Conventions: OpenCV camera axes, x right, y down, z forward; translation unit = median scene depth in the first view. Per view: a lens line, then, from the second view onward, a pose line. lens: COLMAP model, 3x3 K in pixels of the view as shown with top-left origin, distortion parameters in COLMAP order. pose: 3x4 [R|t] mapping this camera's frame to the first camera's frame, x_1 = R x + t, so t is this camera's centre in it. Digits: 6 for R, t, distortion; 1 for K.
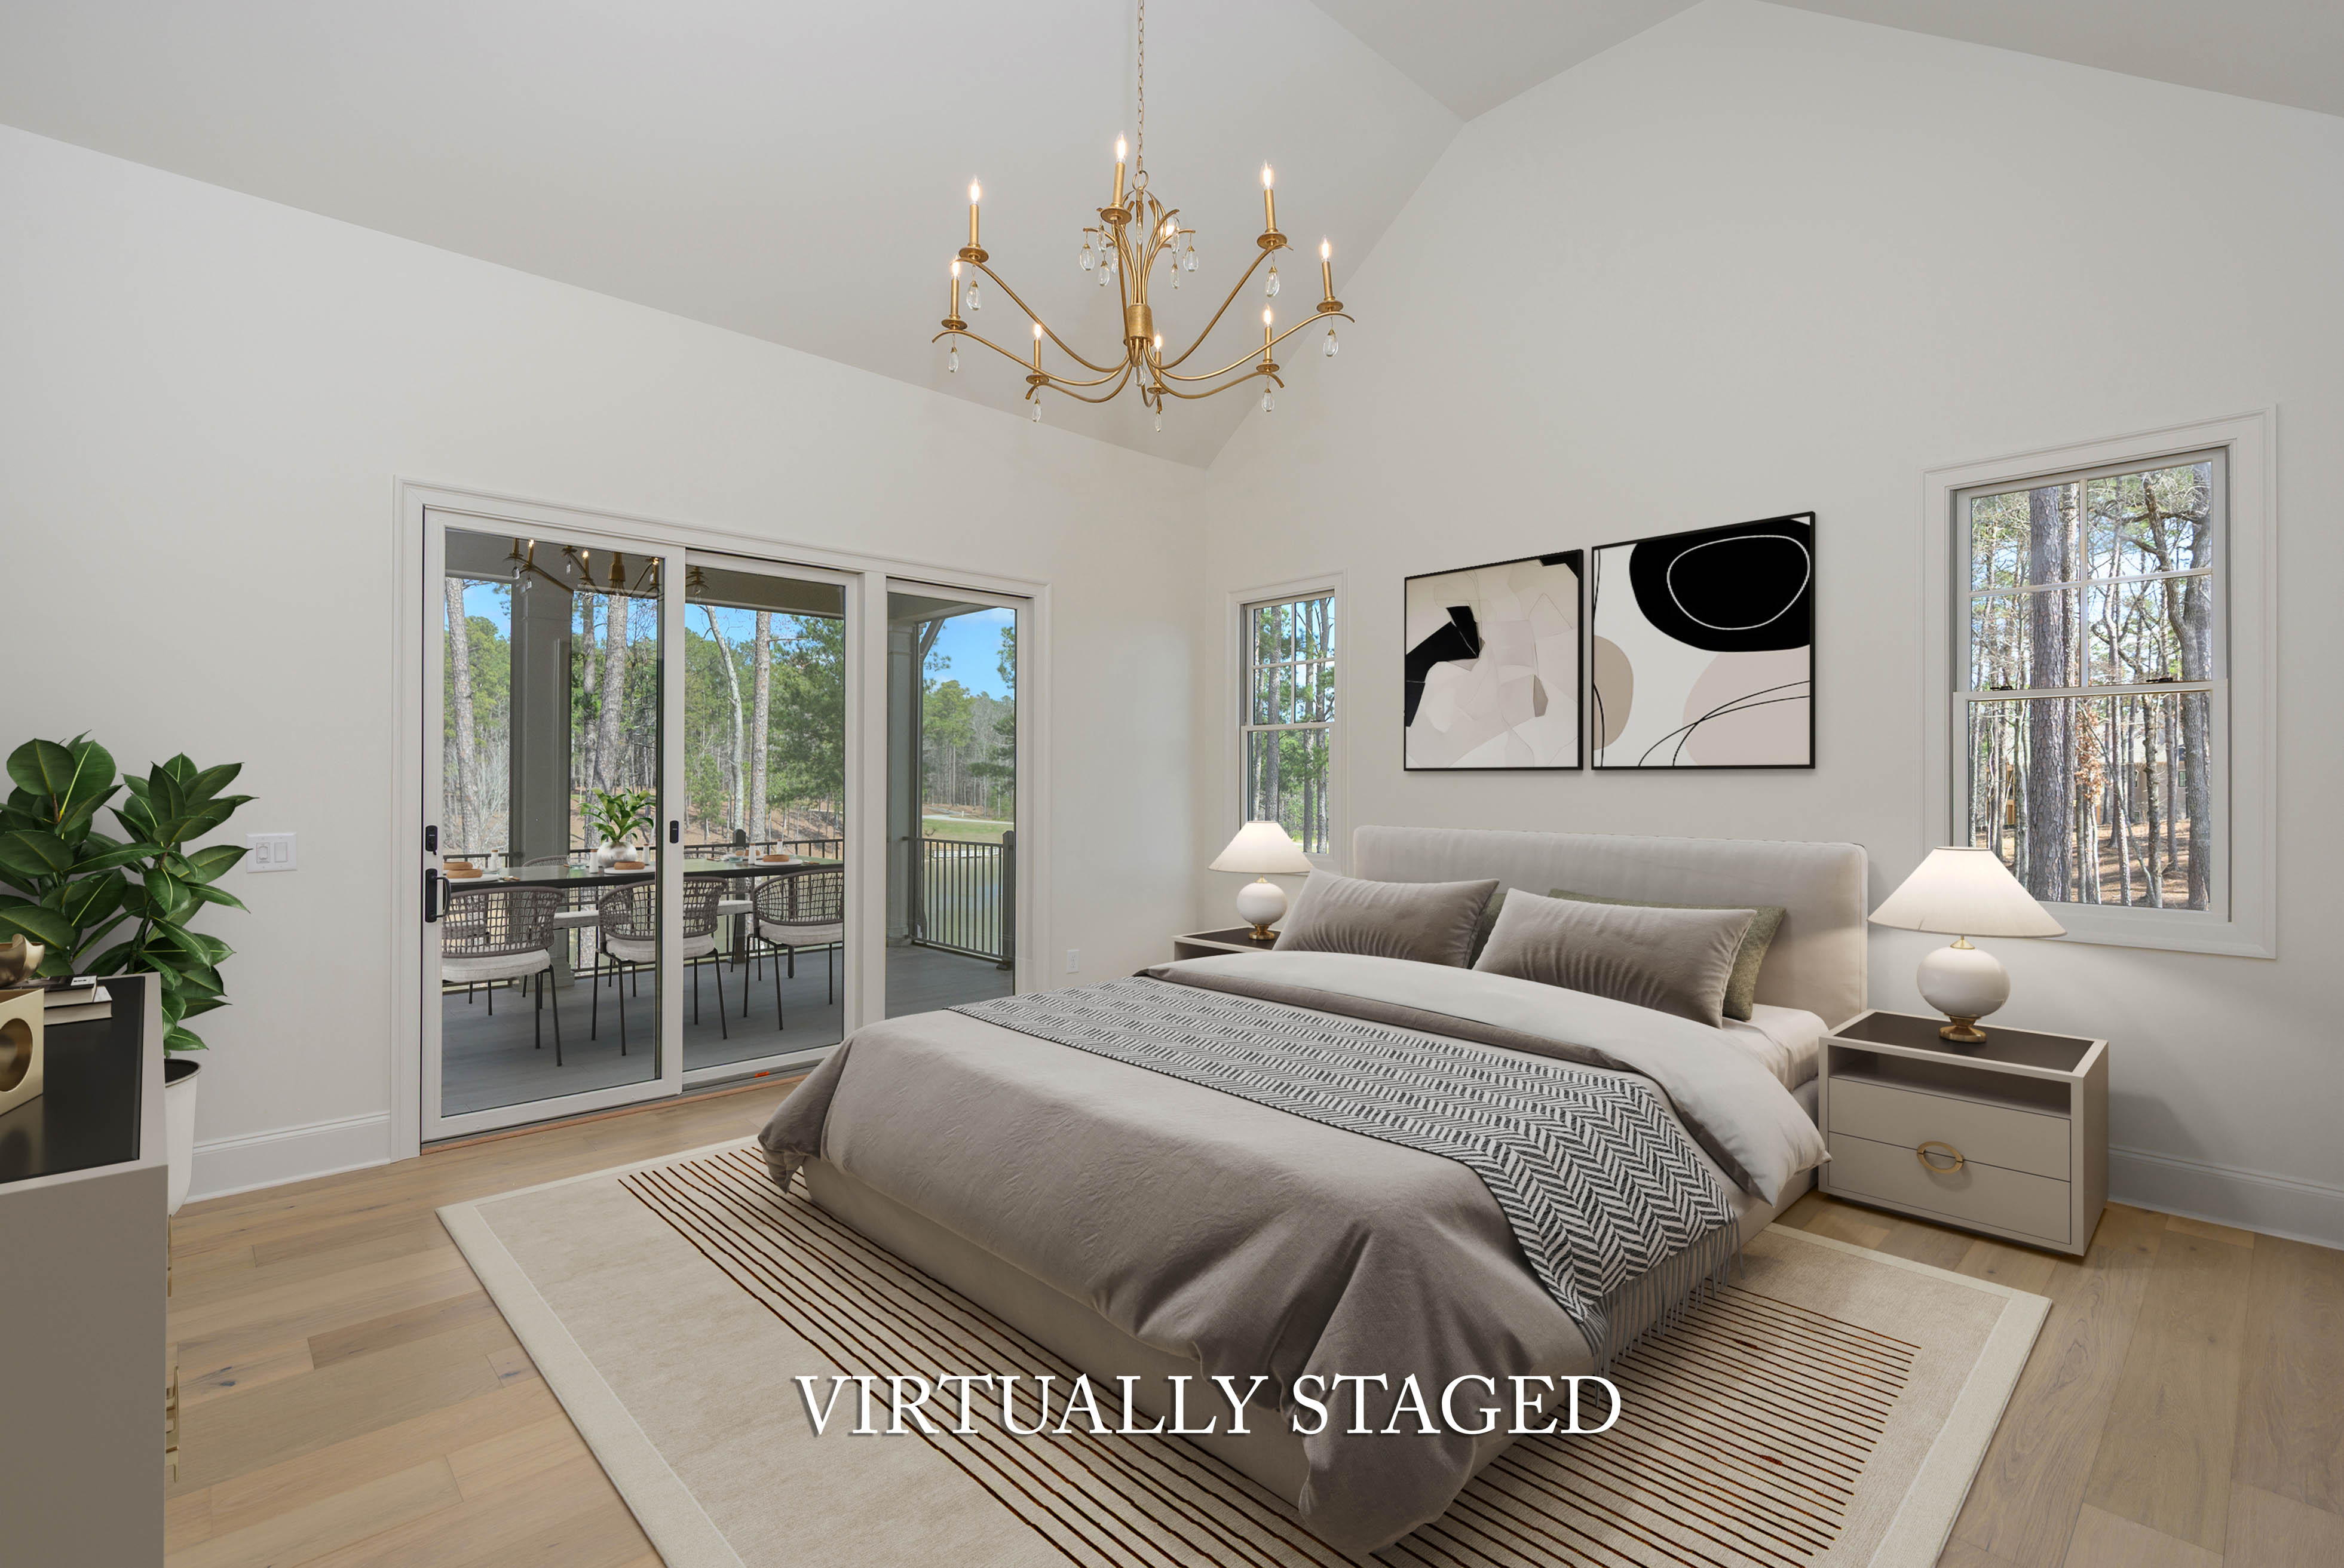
lens RADIAL K [[1044.4, 0, 1179.6], [0, 1044.4, 771.7], [0, 0, 1]] dist [0.003406, 0.000084]
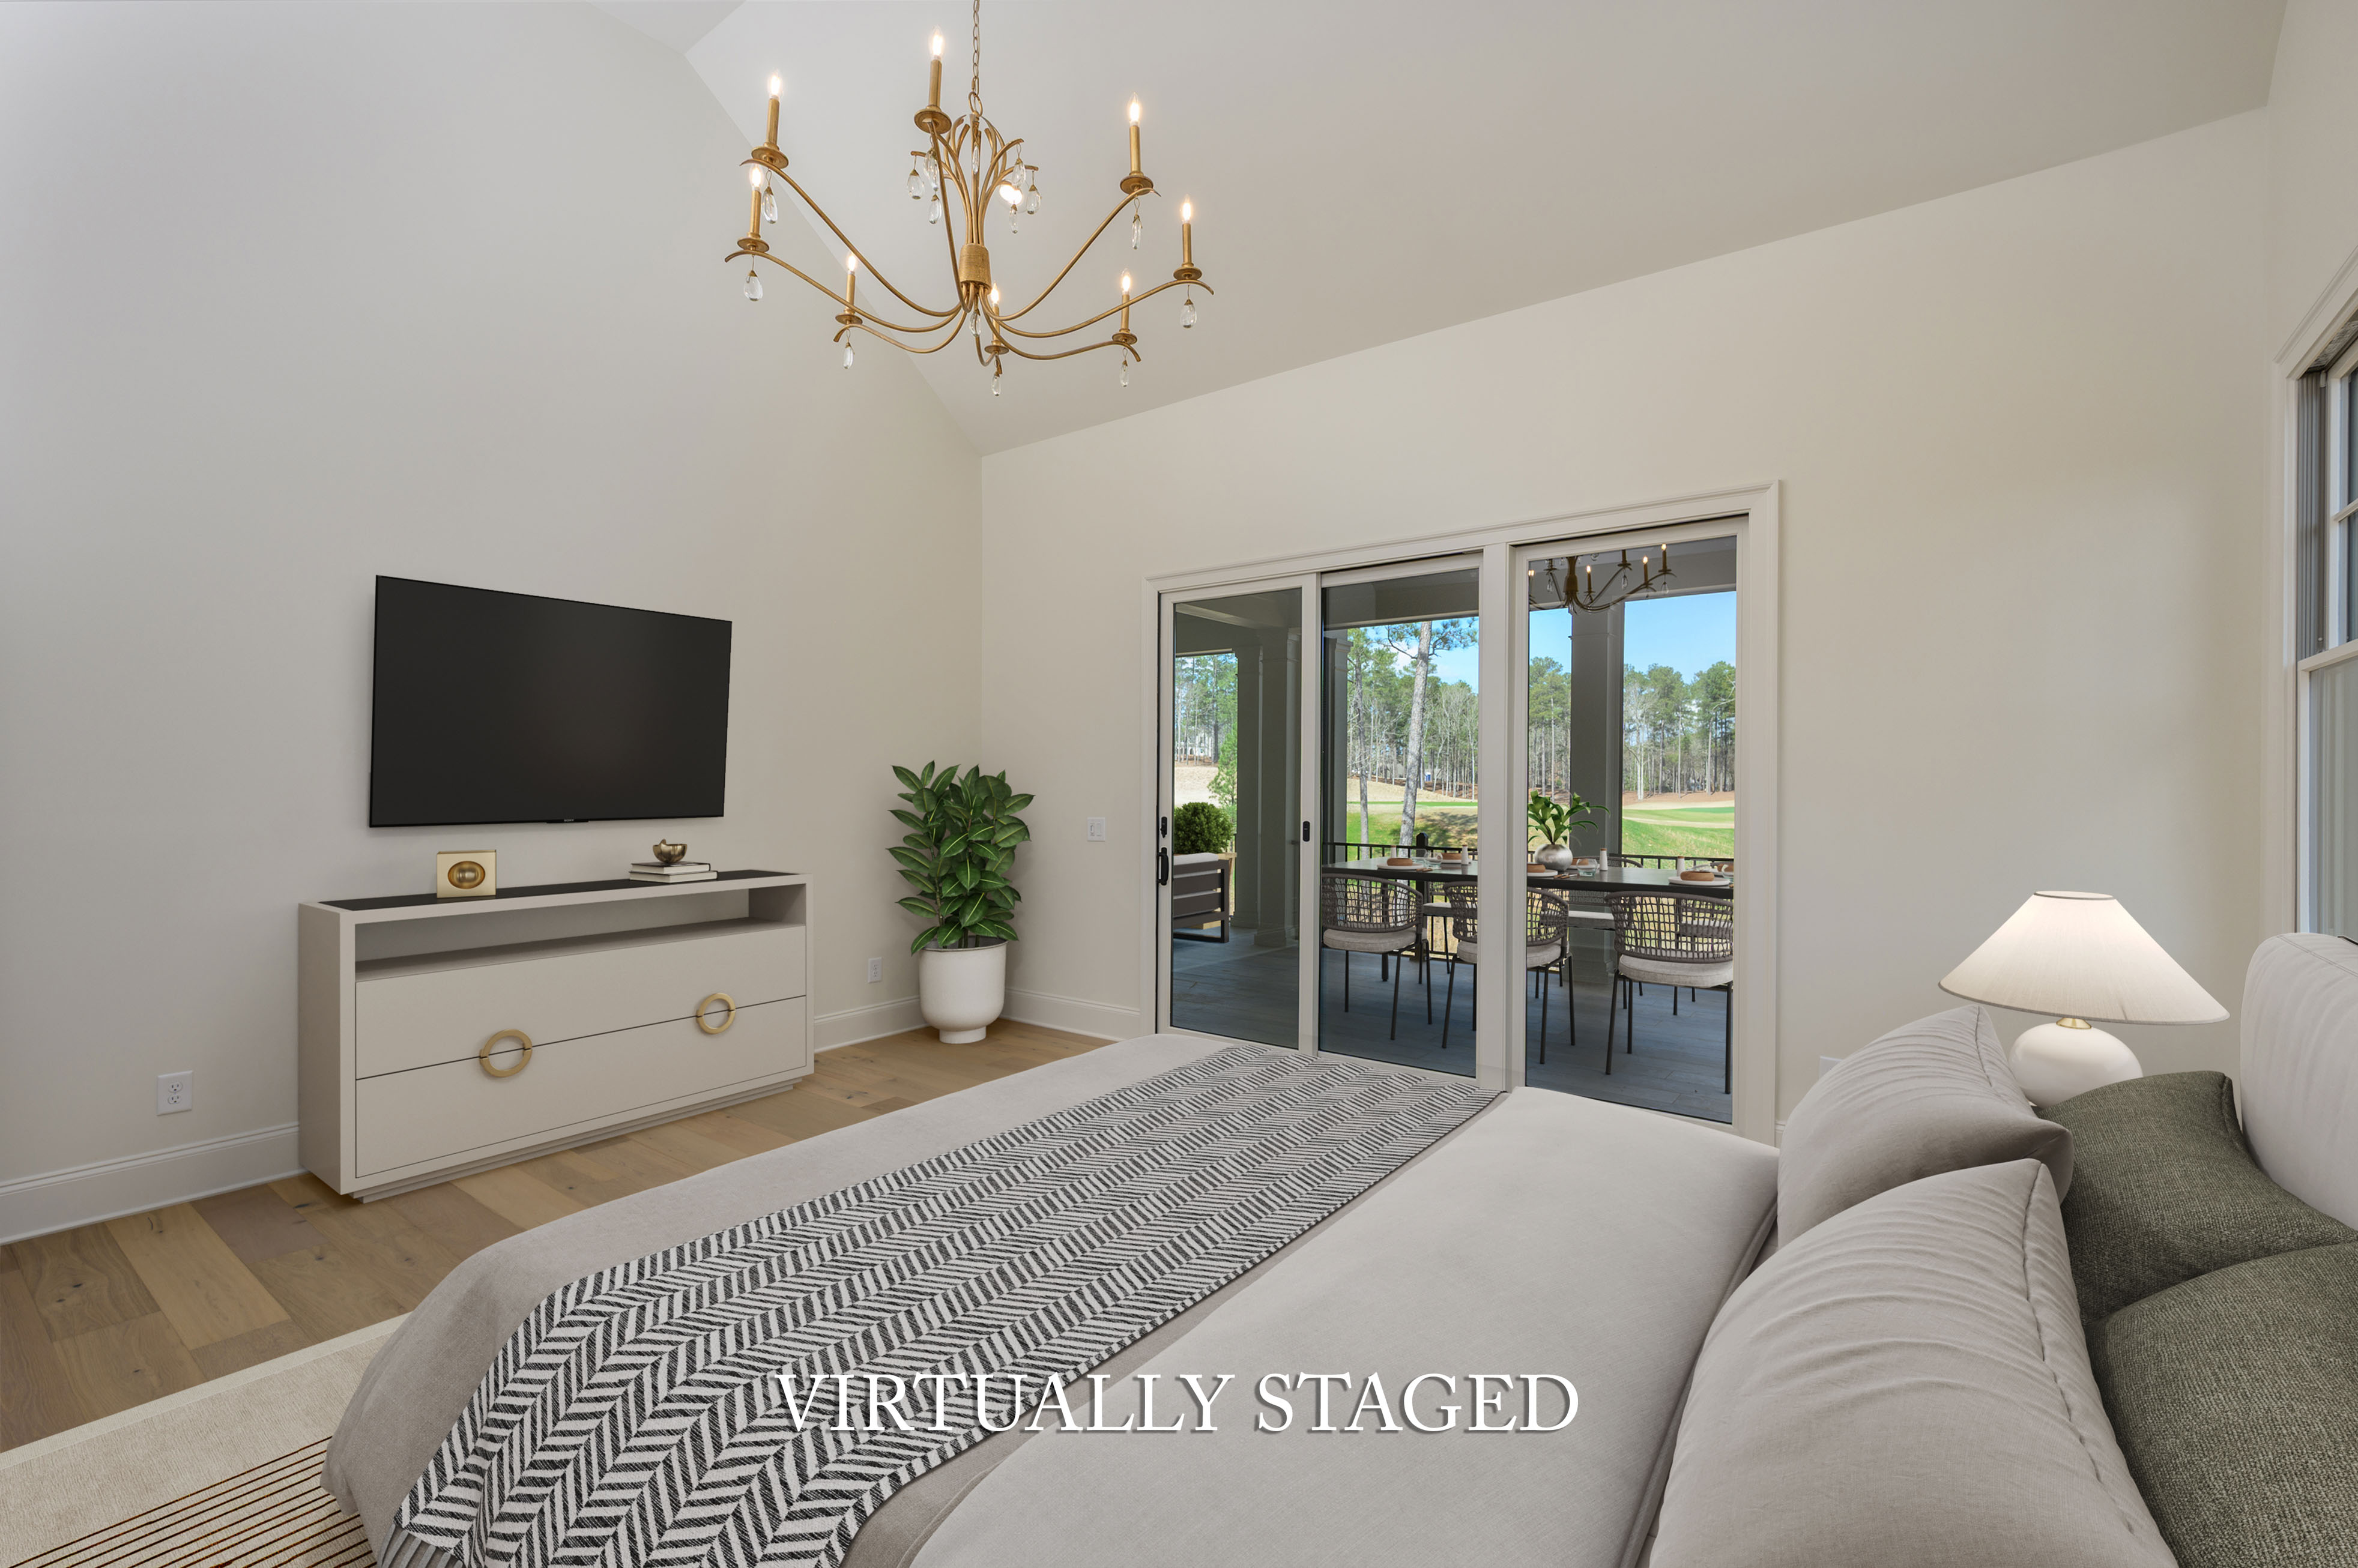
lens RADIAL K [[1050.6, 0, 1187.0], [0, 1050.6, 778.3], [0, 0, 1]] dist [0.003406, 0.000084]
pose [[0.155666, 0.007323, -0.987783, 0.670606], [0.008793, 0.999923, 0.008799, -0.013106], [0.987771, -0.010056, 0.155589, 0.790158]]
